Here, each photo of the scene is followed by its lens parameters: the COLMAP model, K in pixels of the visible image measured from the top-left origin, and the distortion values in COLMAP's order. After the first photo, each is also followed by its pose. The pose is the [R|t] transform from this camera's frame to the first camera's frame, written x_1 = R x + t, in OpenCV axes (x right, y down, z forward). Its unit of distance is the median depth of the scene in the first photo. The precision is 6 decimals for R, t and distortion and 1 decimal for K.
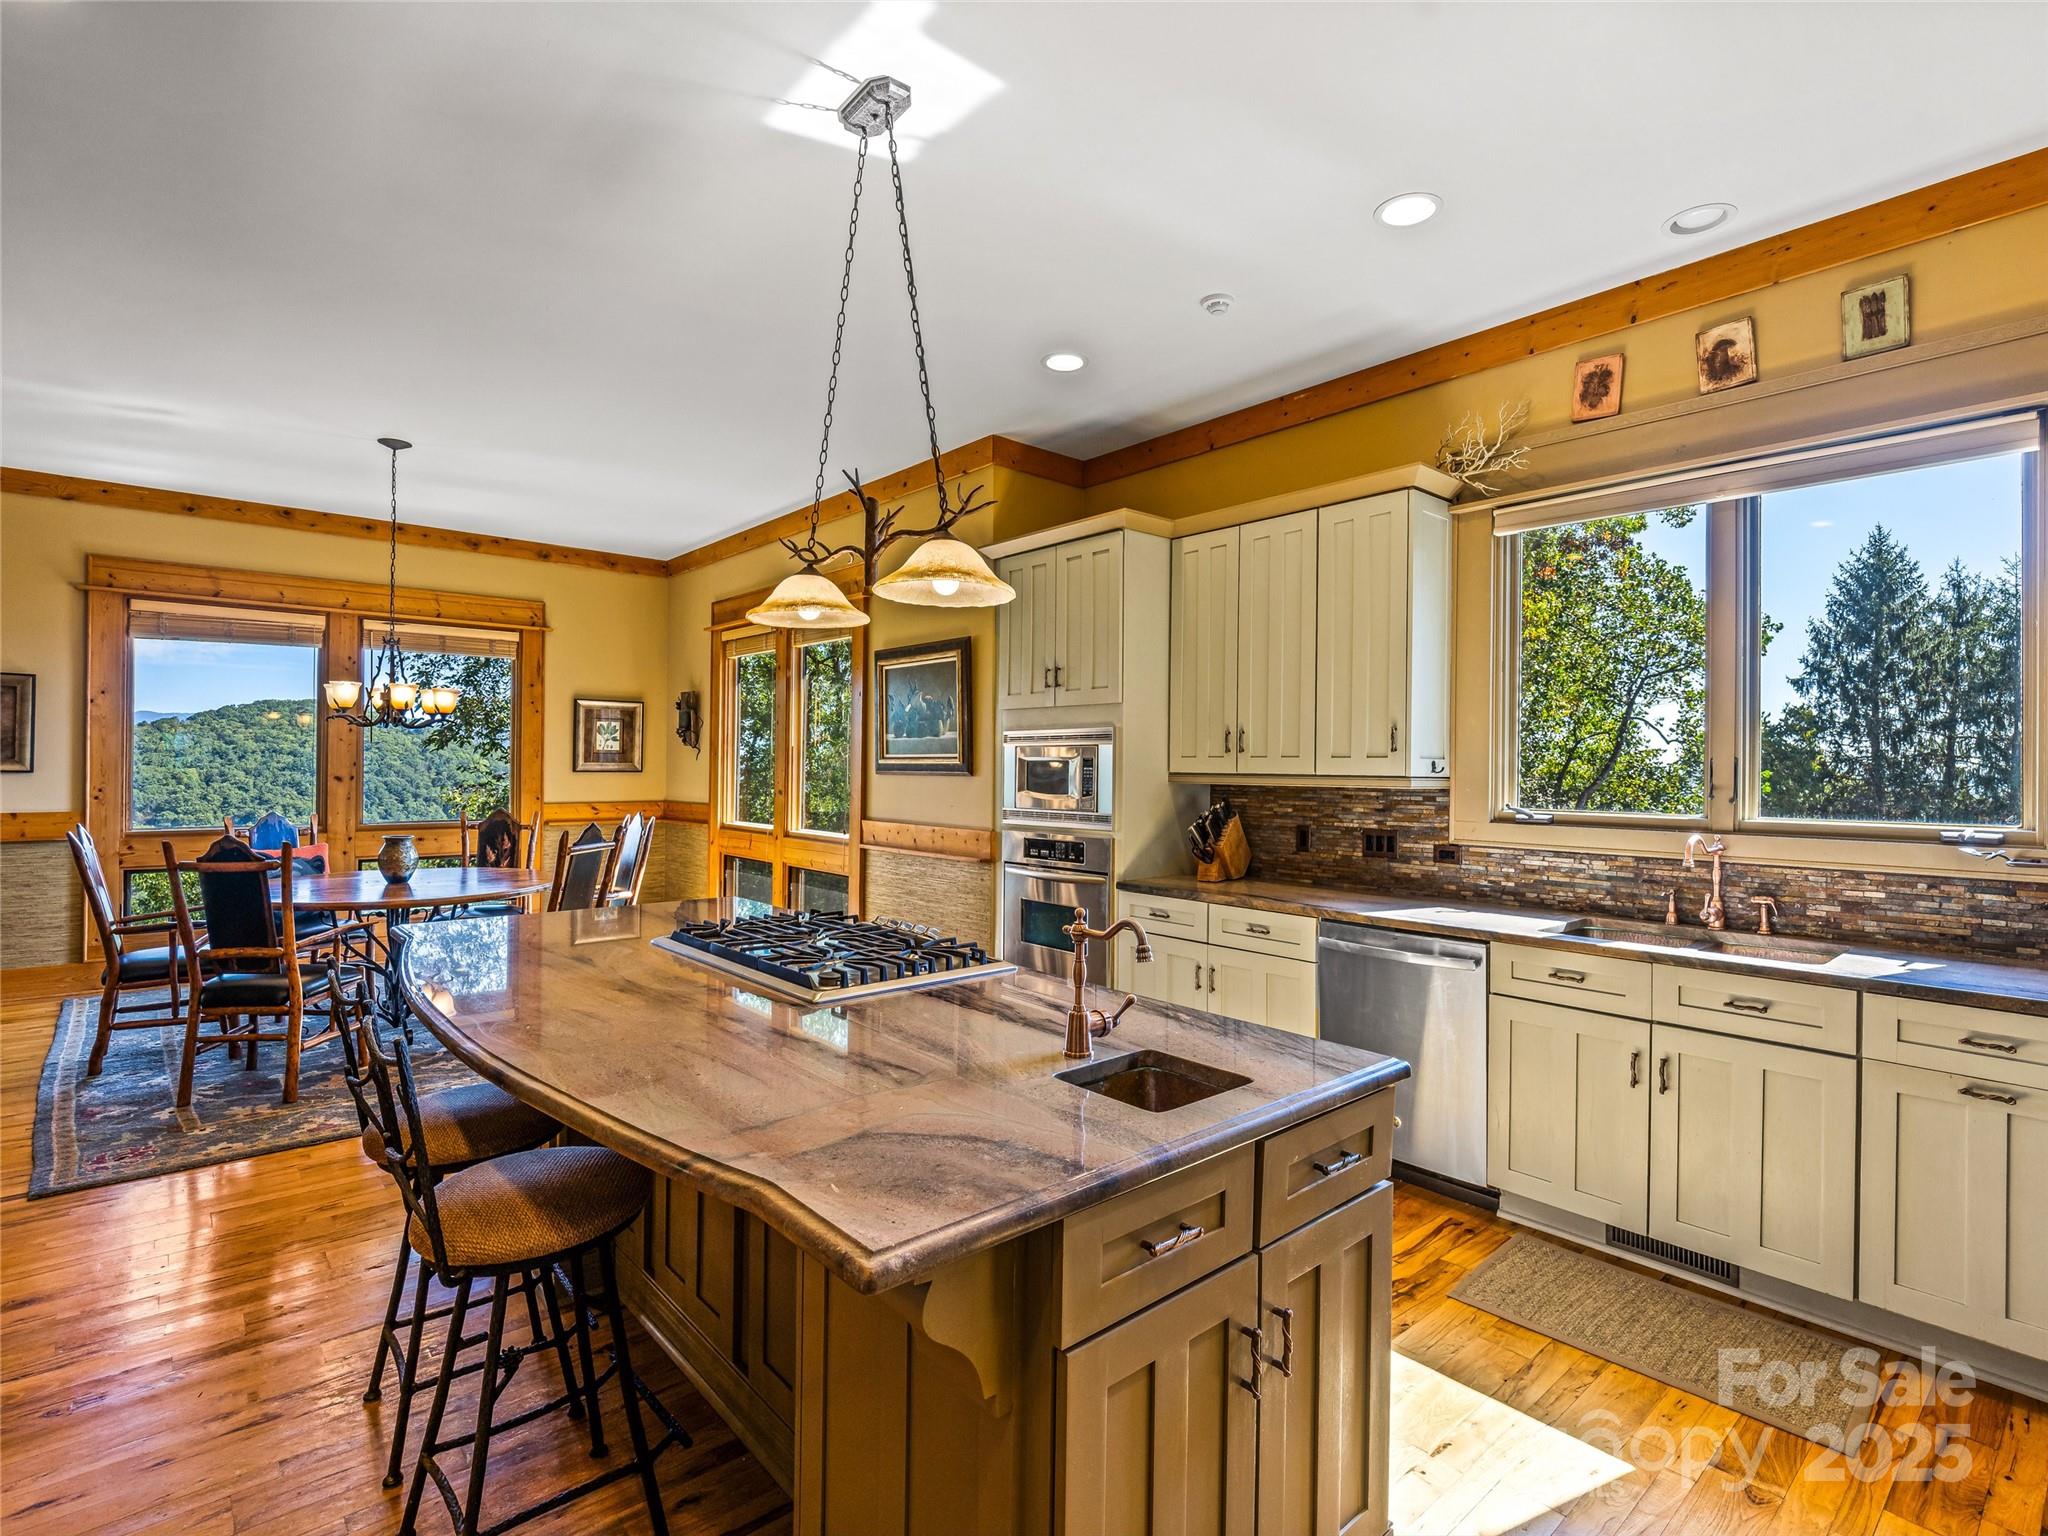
lens RADIAL K [[991.6, 0, 1036.4], [0, 991.6, 763.3], [0, 0, 1]] dist [-0.006744, -0.002744]
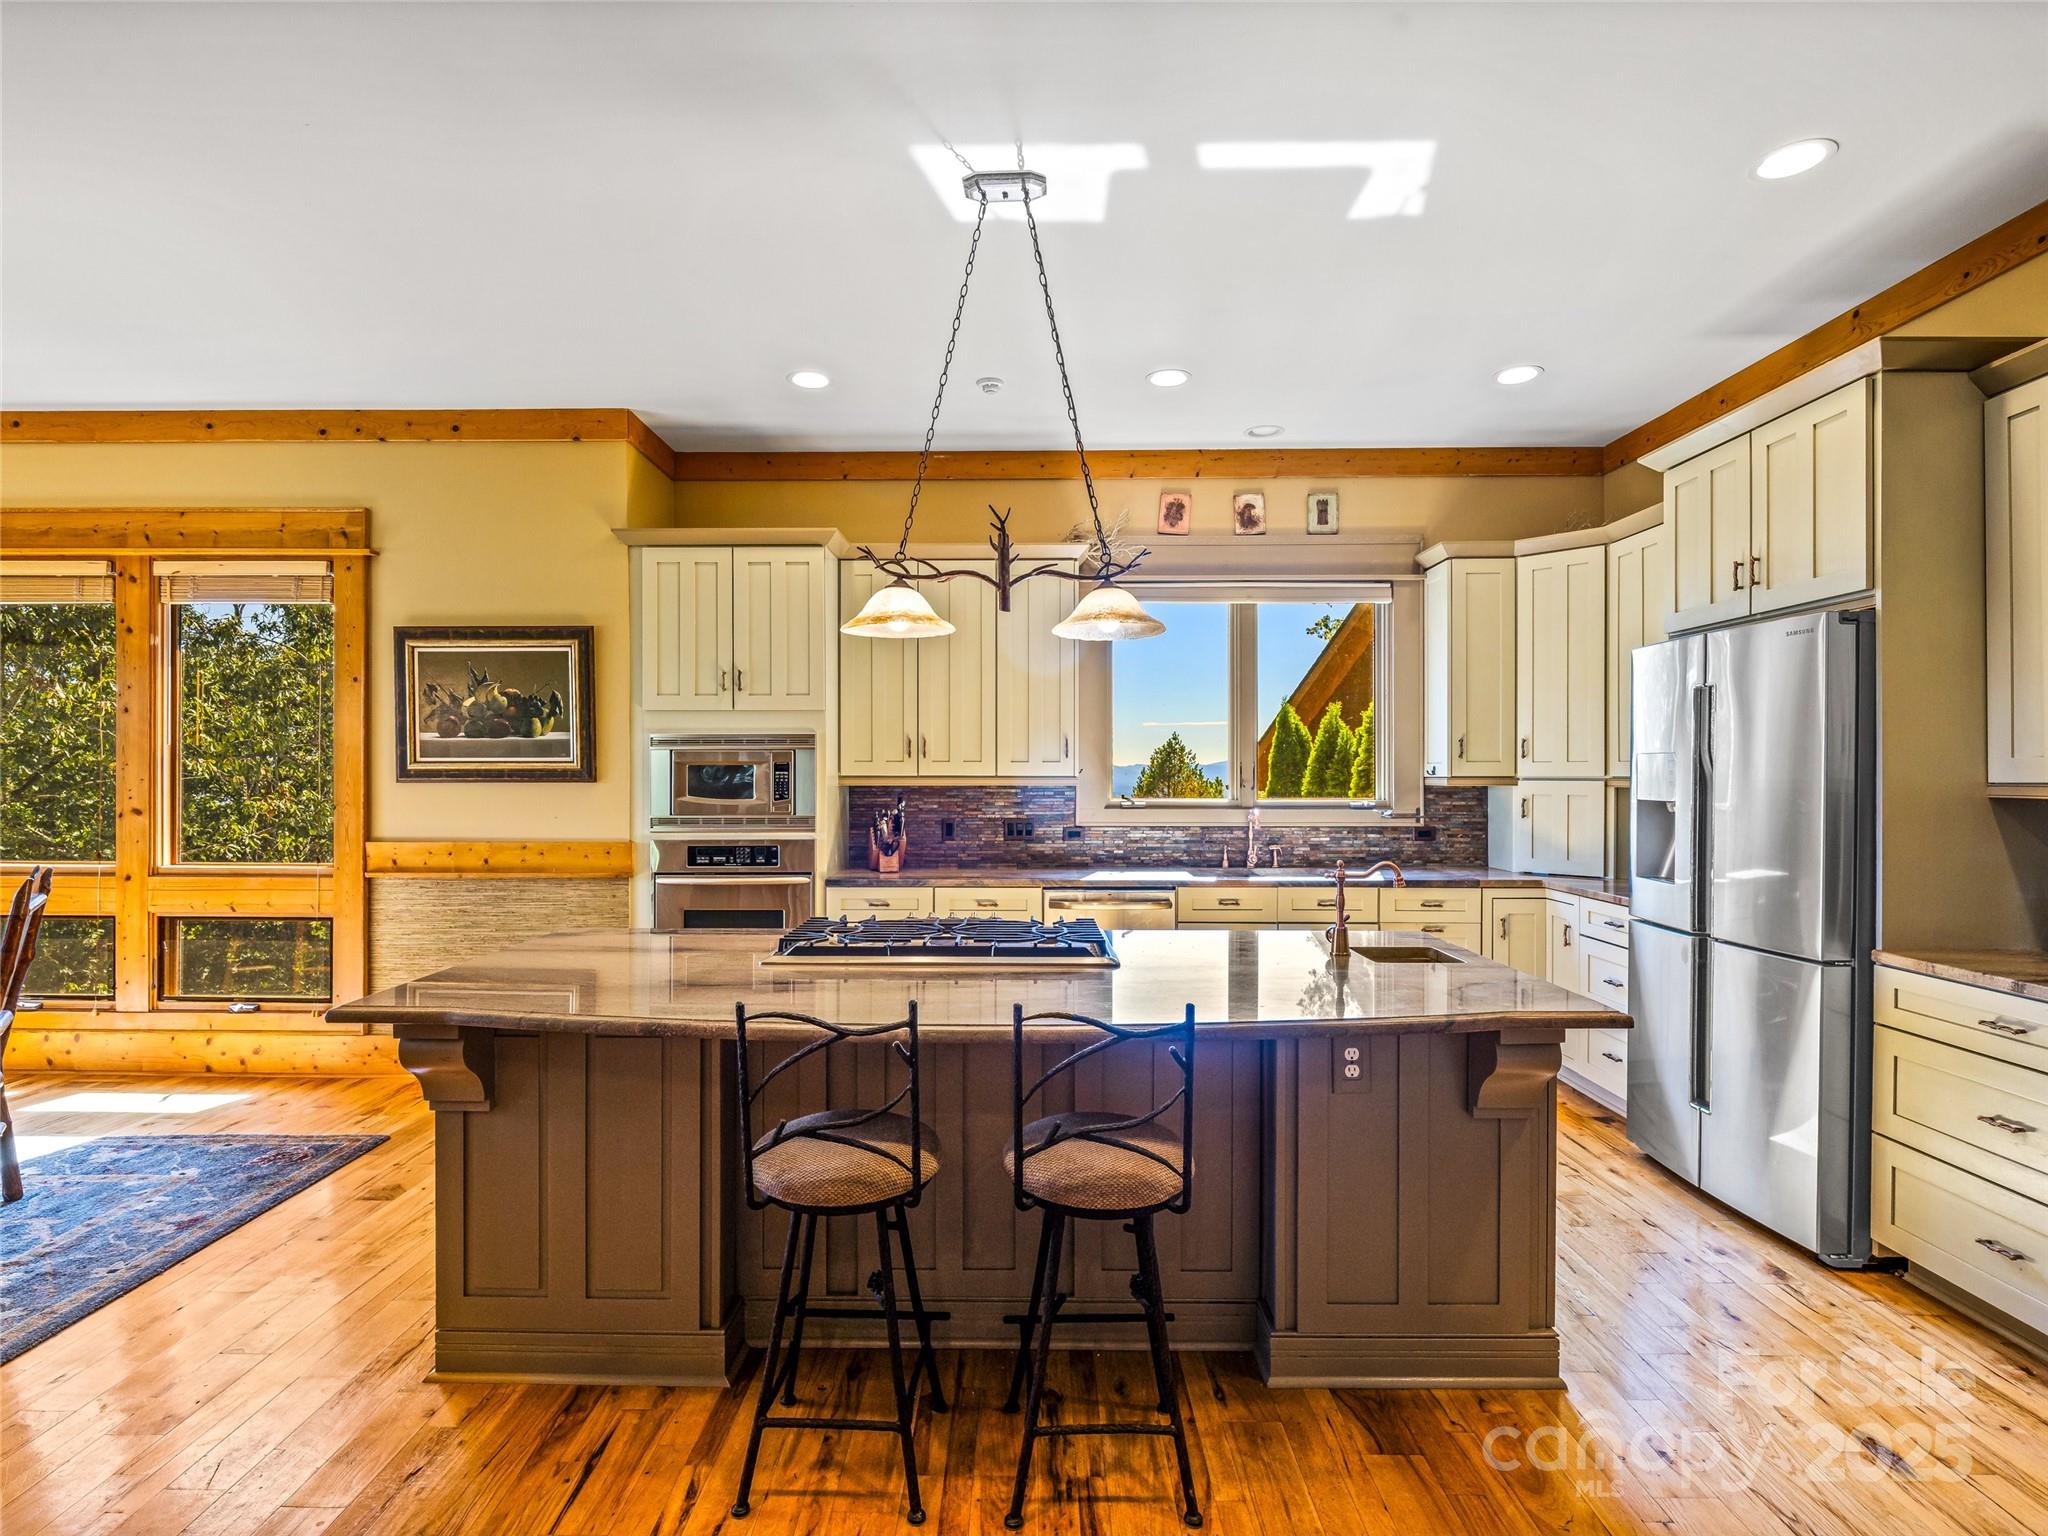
lens RADIAL K [[991.6, 0, 1024.1], [0, 991.6, 768.5], [0, 0, 1]] dist [-0.006744, -0.002744]
pose [[0.674696, -0.007460, 0.738058, -0.589593], [0.003519, 0.999970, 0.006891, -0.005952], [-0.738087, -0.002052, 0.674702, 0.136717]]
